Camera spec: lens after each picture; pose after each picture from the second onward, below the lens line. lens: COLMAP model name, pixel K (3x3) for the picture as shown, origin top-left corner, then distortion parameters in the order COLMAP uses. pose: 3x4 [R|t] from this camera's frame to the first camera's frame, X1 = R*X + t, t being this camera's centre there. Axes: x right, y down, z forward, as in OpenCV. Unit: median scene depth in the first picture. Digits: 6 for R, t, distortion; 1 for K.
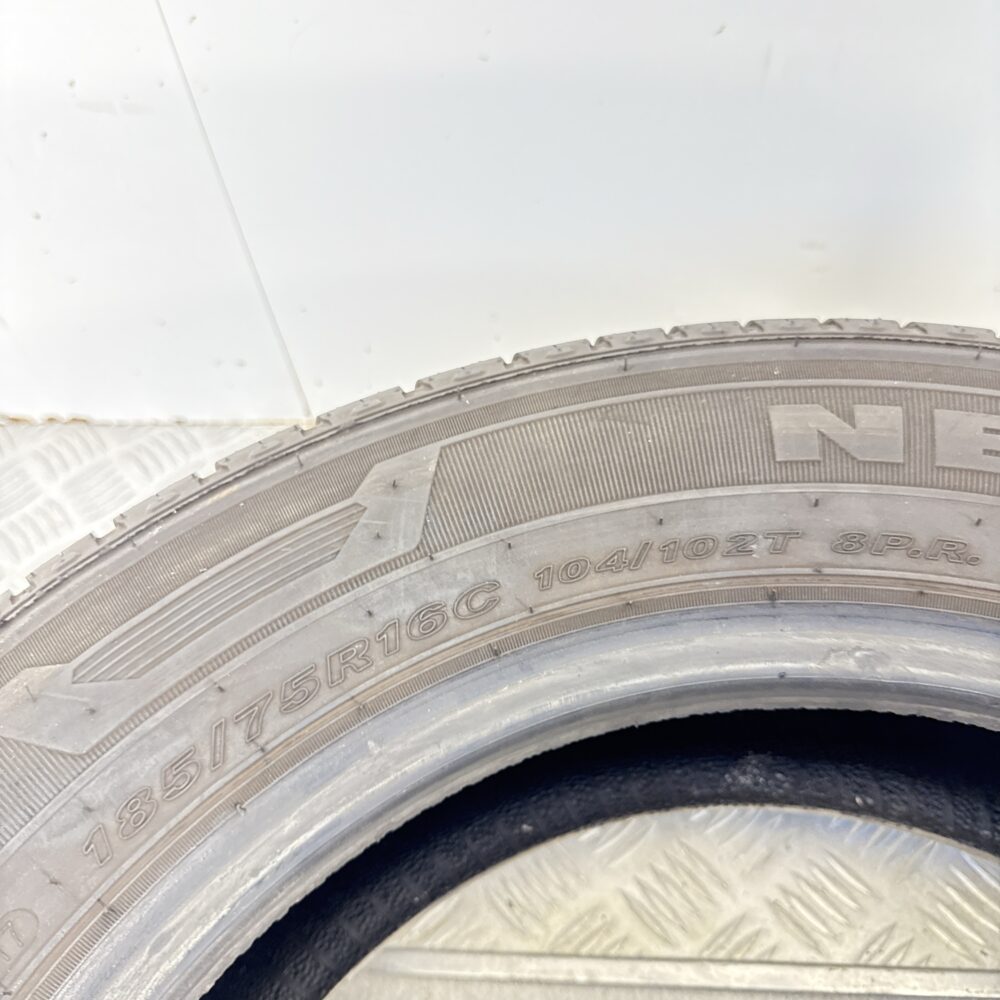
lens RADIAL K [[963.1, 0, 500.0], [0, 963.1, 500.0], [0, 0, 1]] dist [-0.007934, -0.031928]
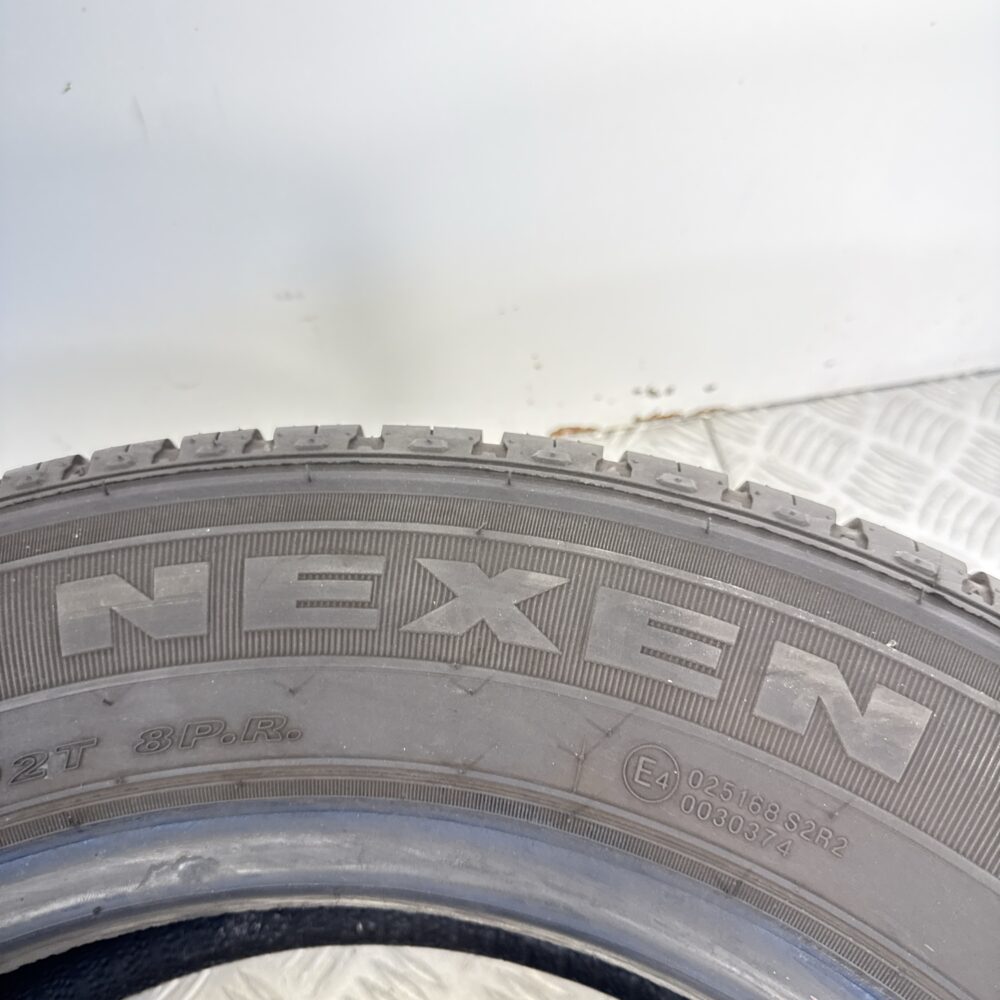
lens RADIAL K [[949.7, 0, 502.3], [0, 949.7, 547.4], [0, 0, 1]] dist [0.005050, -0.005945]
pose [[0.968783, -0.184502, 0.165588, 0.545632], [0.168212, 0.979856, 0.107644, -0.160644], [-0.182112, -0.076430, 0.980303, 0.123579]]
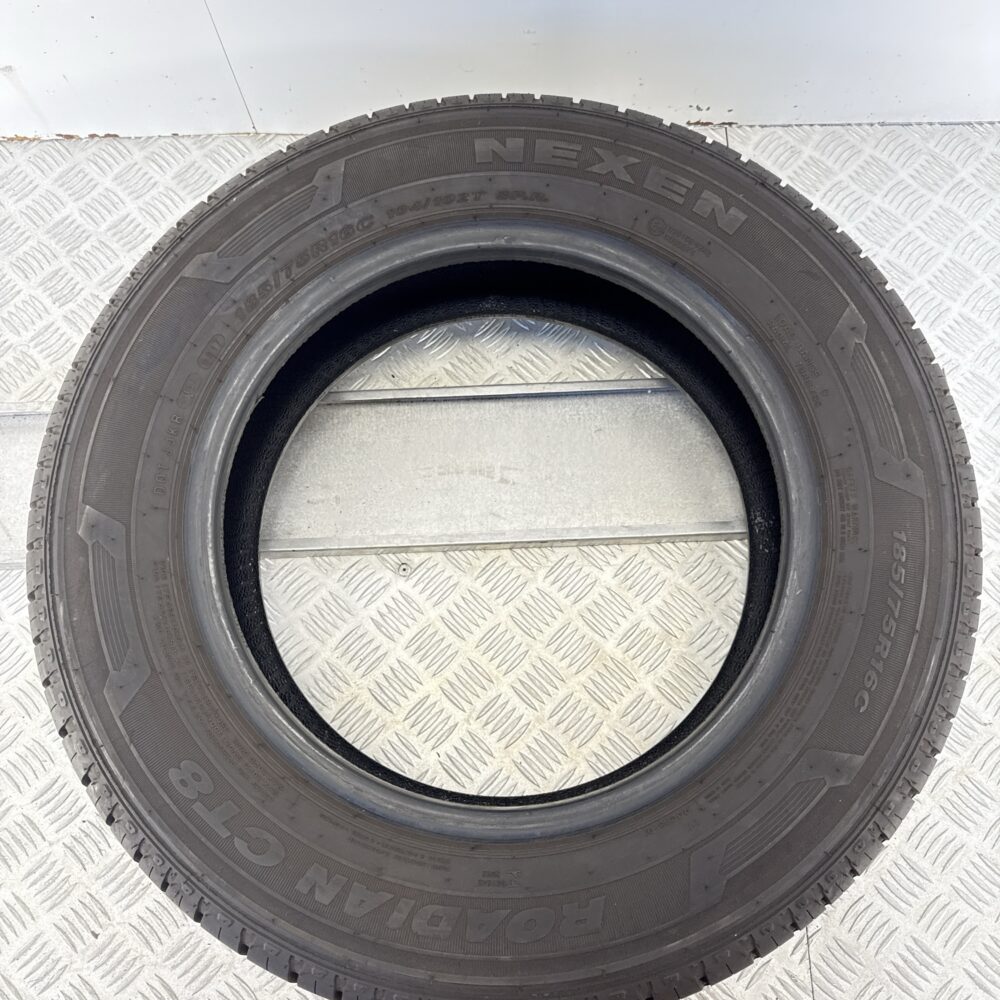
lens RADIAL K [[912.2, 0, 500.0], [0, 912.2, 500.0], [0, 0, 1]] dist [0.085175, -0.103396]
pose [[0.992931, -0.069340, 0.096333, 0.047924], [0.033342, 0.941880, 0.334290, -0.011868], [-0.113914, -0.328715, 0.937534, -1.672873]]
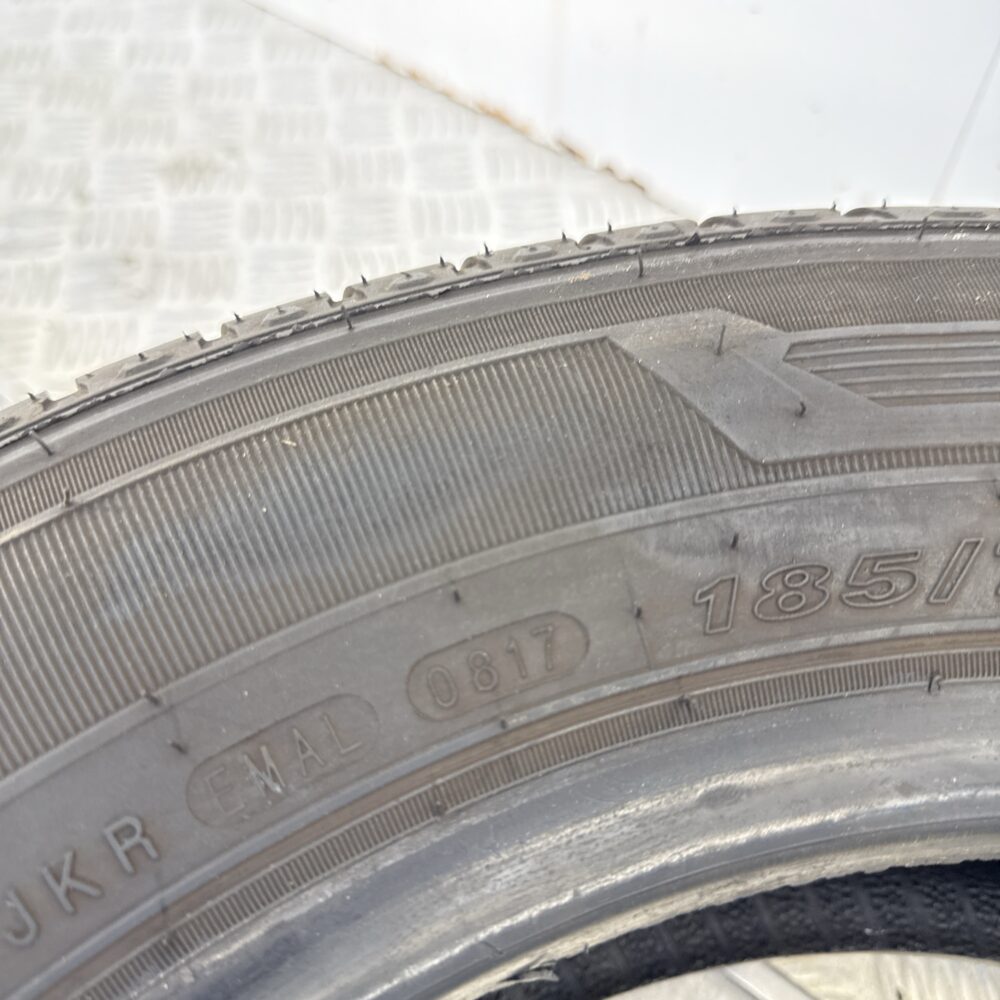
lens RADIAL K [[963.1, 0, 500.0], [0, 963.1, 500.0], [0, 0, 1]] dist [-0.007934, -0.031928]
pose [[0.809320, 0.524352, -0.264682, -0.358117], [-0.513214, 0.850449, 0.115538, 0.271870], [0.285681, 0.042332, 0.957389, 0.334058]]
